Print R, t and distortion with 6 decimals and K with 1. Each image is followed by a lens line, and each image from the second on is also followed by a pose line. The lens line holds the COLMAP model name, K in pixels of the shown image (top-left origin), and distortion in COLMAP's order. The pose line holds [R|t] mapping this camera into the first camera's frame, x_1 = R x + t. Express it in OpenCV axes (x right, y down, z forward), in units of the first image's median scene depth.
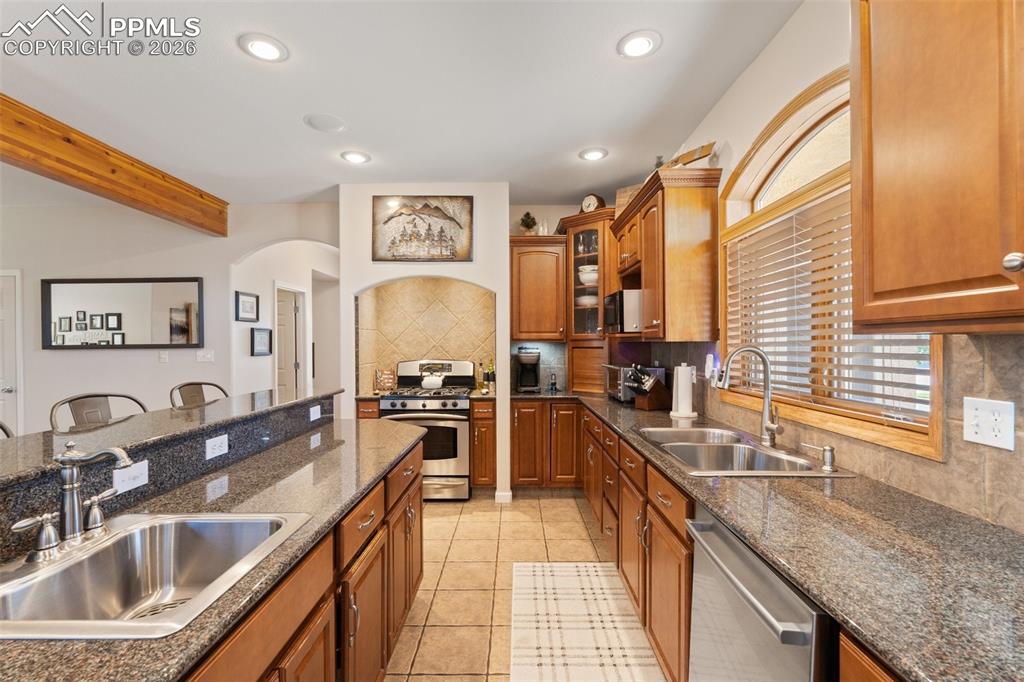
lens RADIAL K [[454.7, 0, 506.7], [0, 454.7, 342.9], [0, 0, 1]] dist [-0.004333, -0.000382]
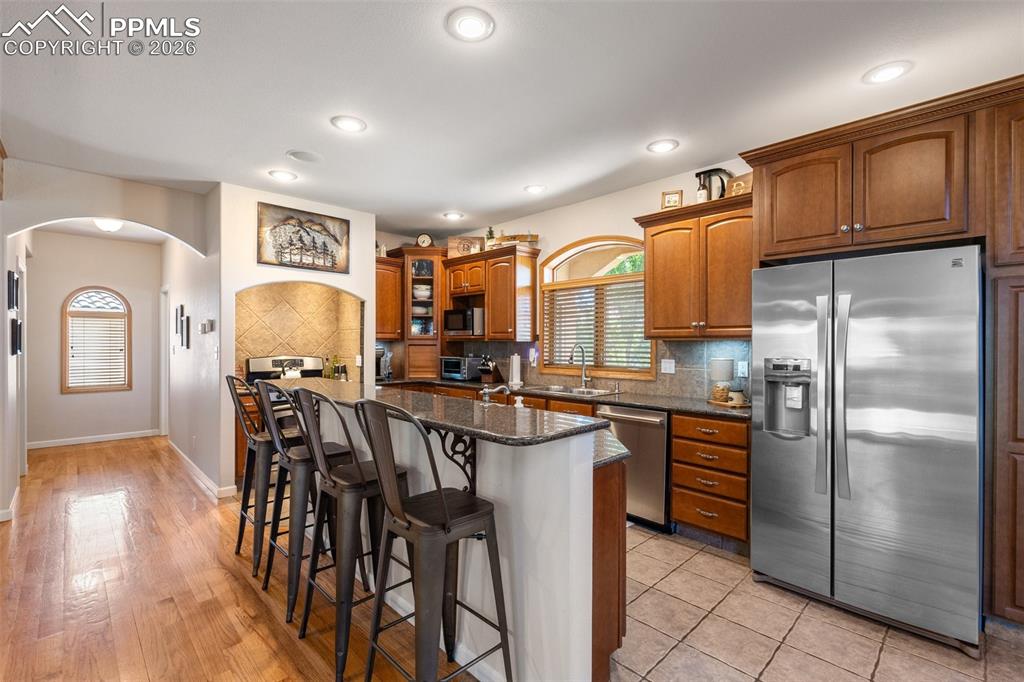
lens RADIAL K [[455.5, 0, 511.7], [0, 455.5, 343.0], [0, 0, 1]] dist [-0.002241, -0.000199]
pose [[0.710003, 0.005317, 0.704179, -0.622141], [-0.007504, 0.999972, 0.000016, 0.002097], [-0.704159, -0.005295, 0.710023, -0.171747]]
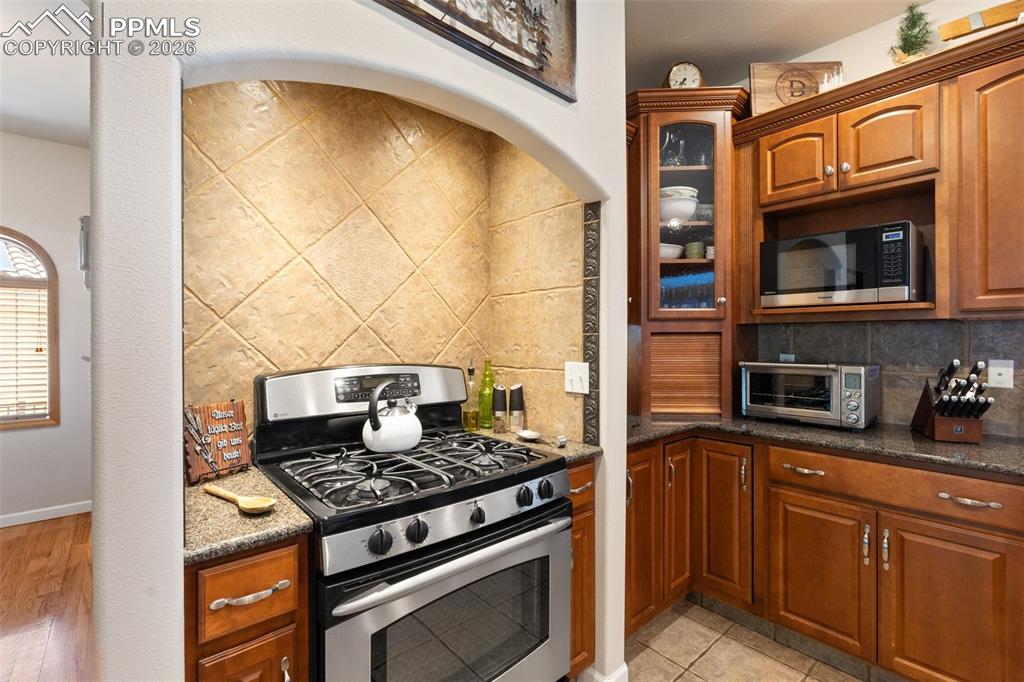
lens RADIAL K [[455.5, 0, 511.7], [0, 455.5, 343.0], [0, 0, 1]] dist [-0.002241, -0.000199]
pose [[0.748305, -0.002421, 0.663350, -0.365682], [-0.001902, 0.999981, 0.005795, 0.019374], [-0.663352, -0.005599, 0.748286, 0.751614]]
